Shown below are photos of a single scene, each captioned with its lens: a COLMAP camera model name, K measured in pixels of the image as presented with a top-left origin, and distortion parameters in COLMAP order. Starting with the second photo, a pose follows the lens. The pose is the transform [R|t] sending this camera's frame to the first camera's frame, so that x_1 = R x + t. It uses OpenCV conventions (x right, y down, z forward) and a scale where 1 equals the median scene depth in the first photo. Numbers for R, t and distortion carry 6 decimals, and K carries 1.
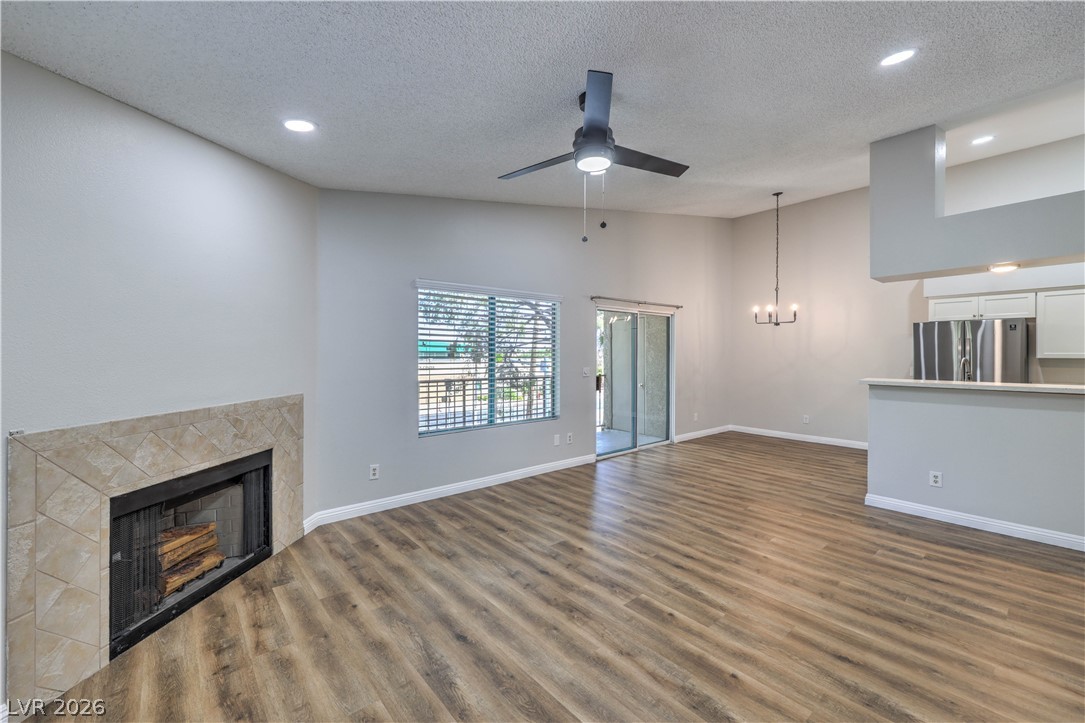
lens RADIAL K [[434.9, 0, 535.2], [0, 434.9, 366.8], [0, 0, 1]] dist [0.003506, 0.000522]
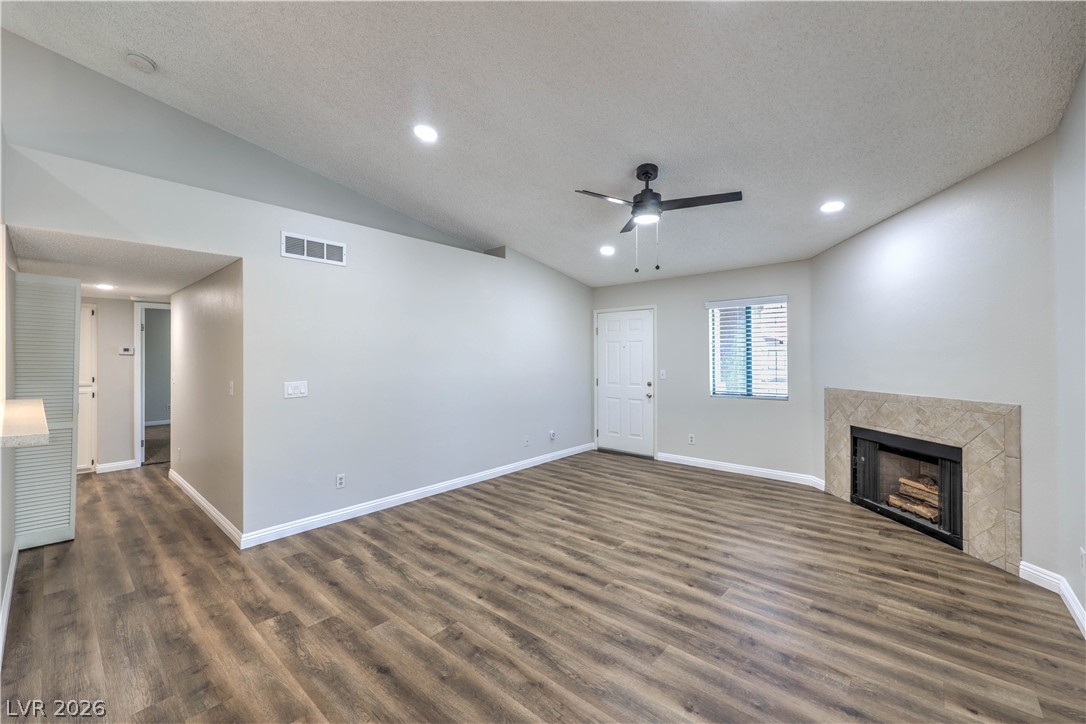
lens RADIAL K [[435.3, 0, 534.4], [0, 435.3, 357.4], [0, 0, 1]] dist [0.003506, 0.000522]
pose [[-0.990390, 0.001028, -0.138299, 0.546780], [-0.002623, 0.999653, 0.026213, -0.052208], [0.138278, 0.026324, -0.990044, 1.862842]]
